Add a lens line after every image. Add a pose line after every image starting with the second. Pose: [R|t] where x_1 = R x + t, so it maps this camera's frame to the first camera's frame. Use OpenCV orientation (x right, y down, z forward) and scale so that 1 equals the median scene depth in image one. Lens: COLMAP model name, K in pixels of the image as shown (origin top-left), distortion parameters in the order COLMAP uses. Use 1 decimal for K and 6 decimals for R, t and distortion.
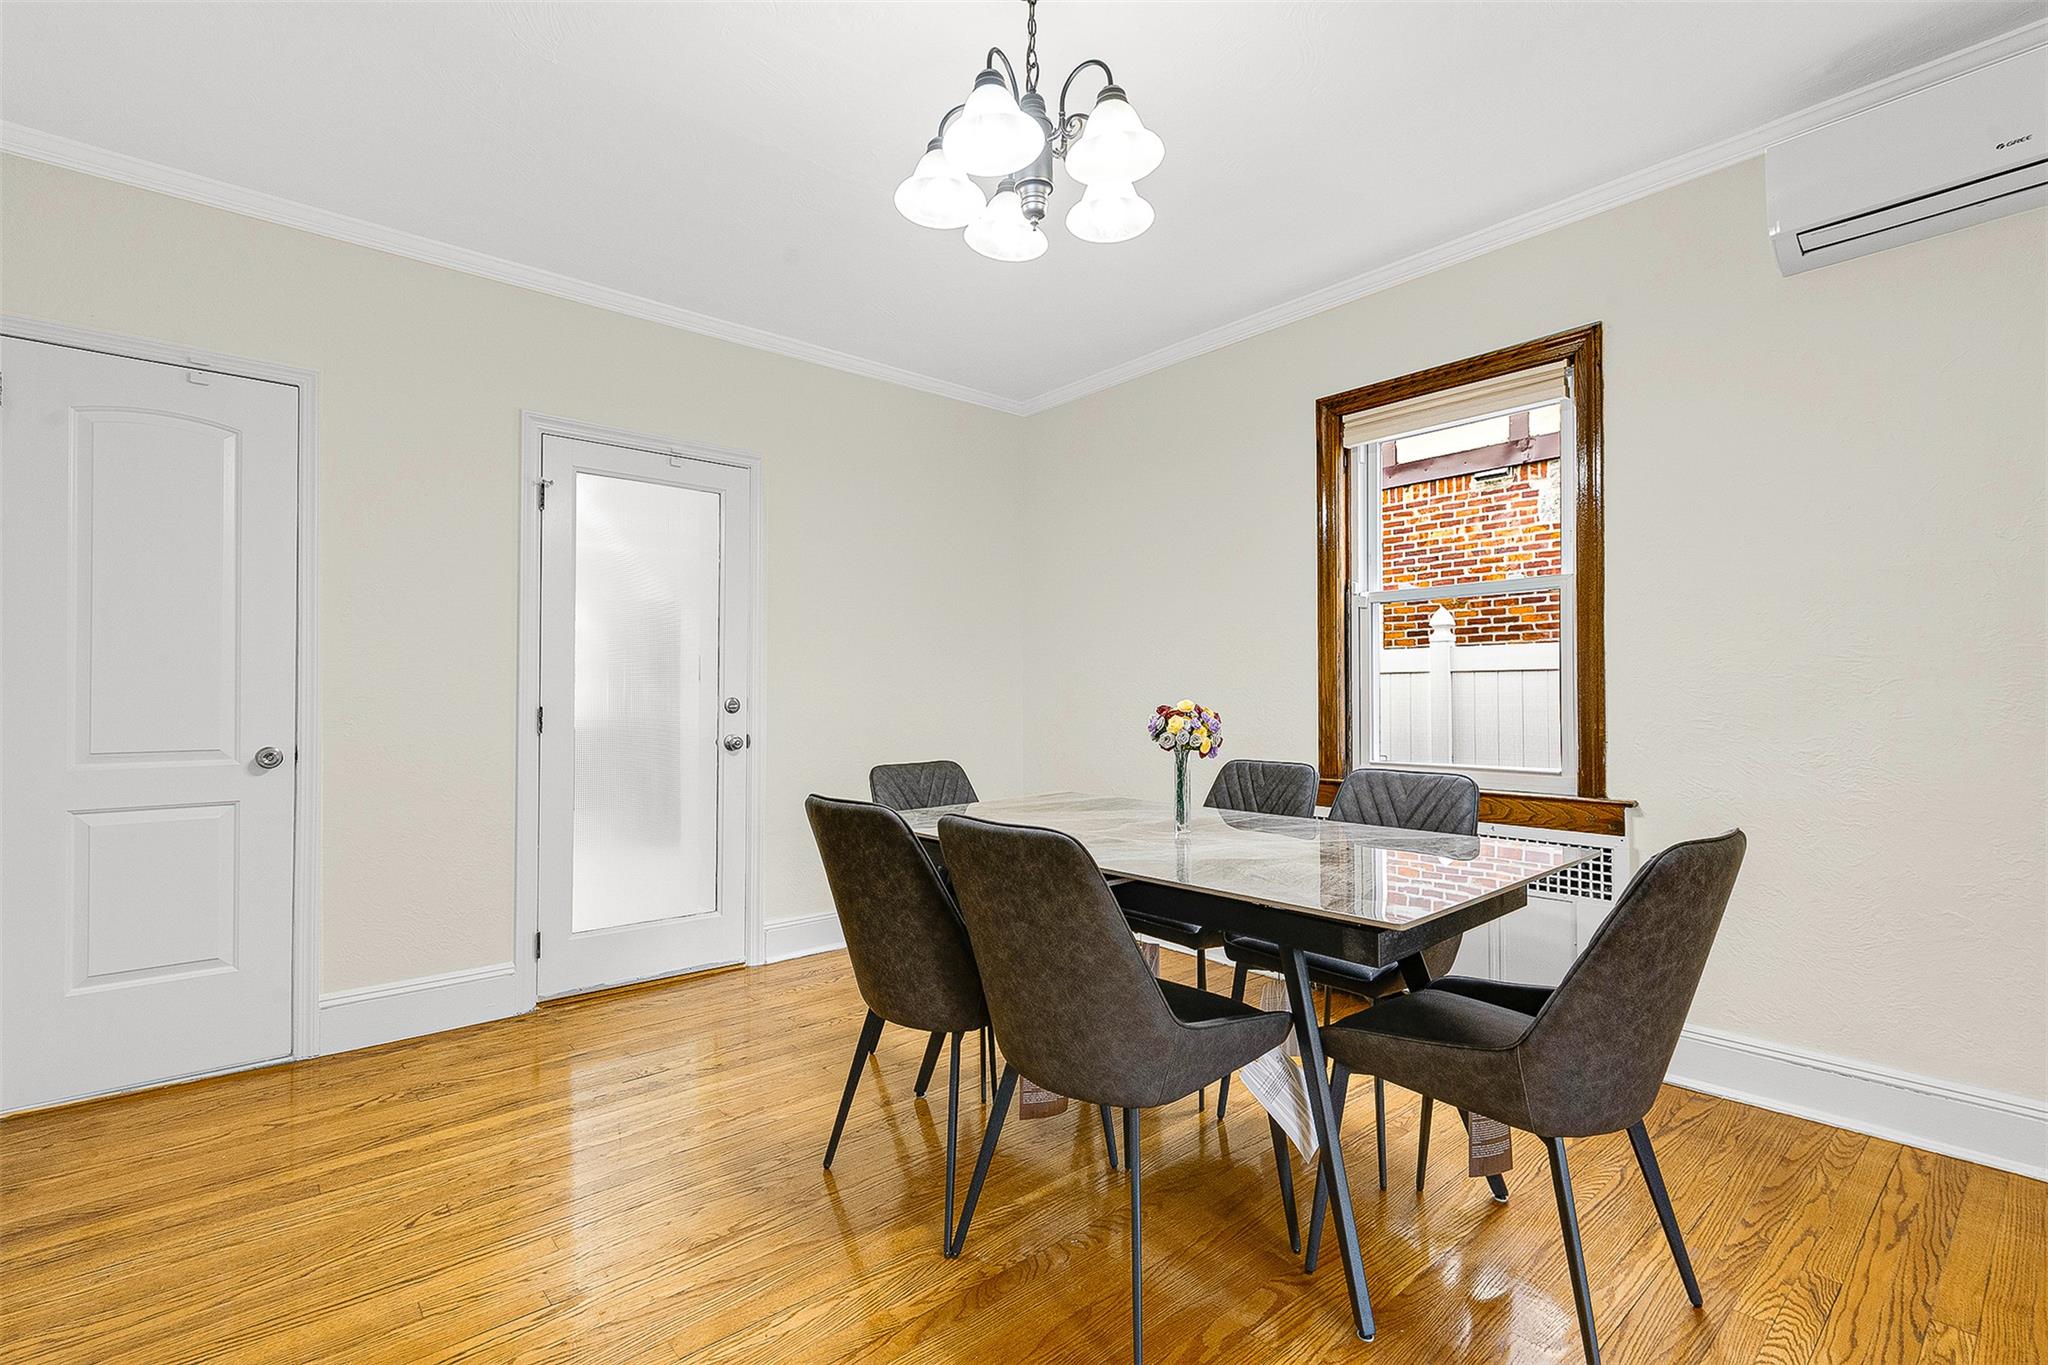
lens RADIAL K [[897.8, 0, 1024.0], [0, 897.8, 682.5], [0, 0, 1]] dist [0.001901, -0.000303]
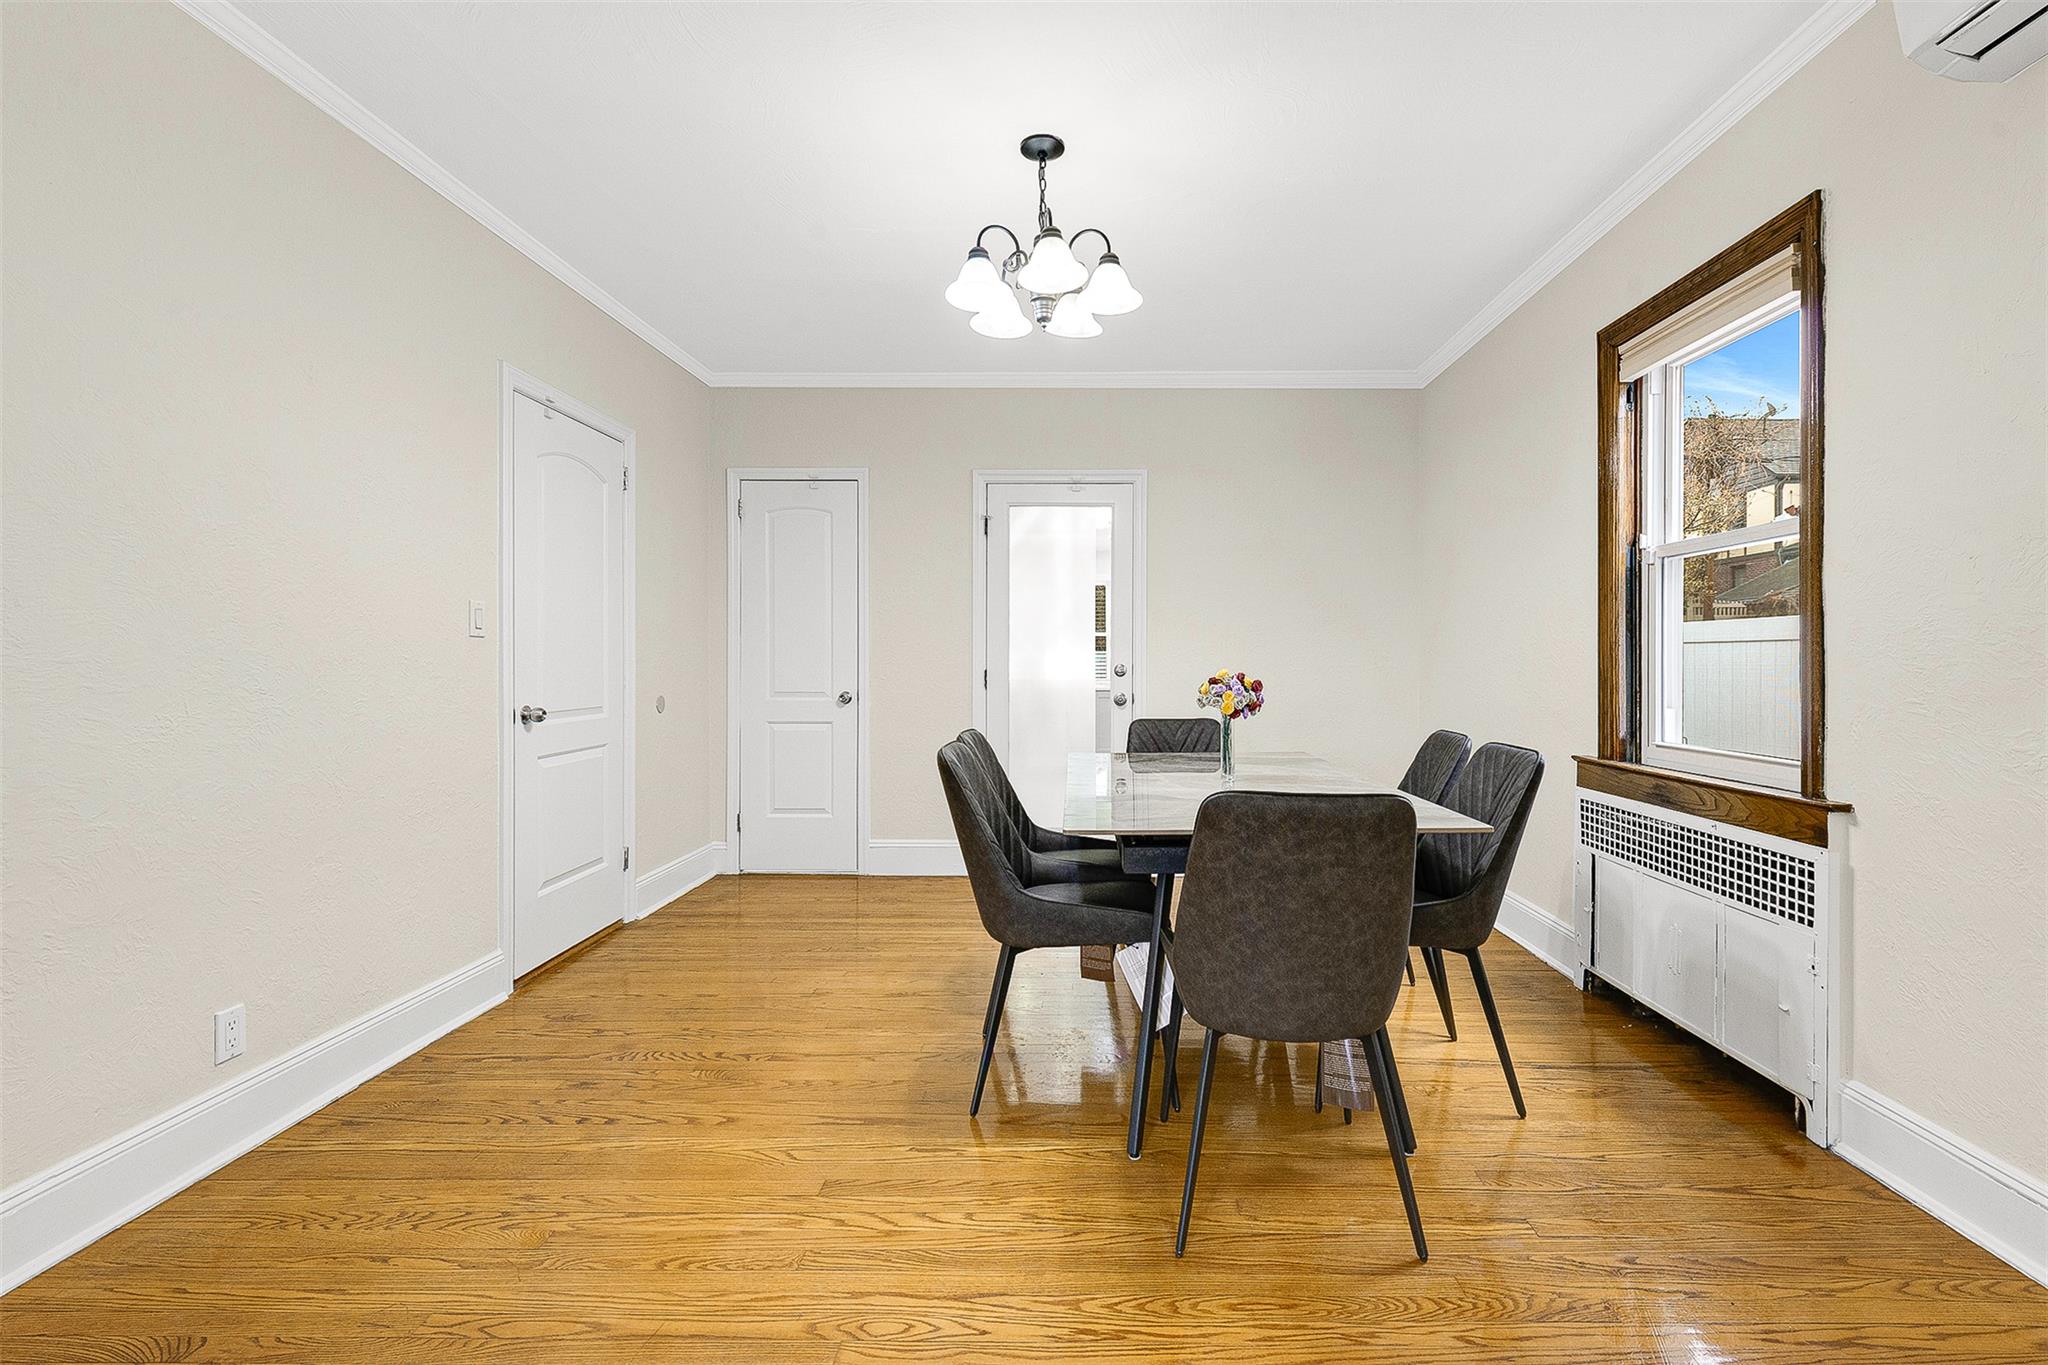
lens RADIAL K [[927.3, 0, 1088.5], [0, 927.3, 659.2], [0, 0, 1]] dist [0.002308, 0.000100]
pose [[0.747792, 0.001296, -0.663931, 0.694929], [0.006061, 0.999943, 0.008778, -0.003881], [0.663905, -0.010589, 0.747742, -0.027213]]
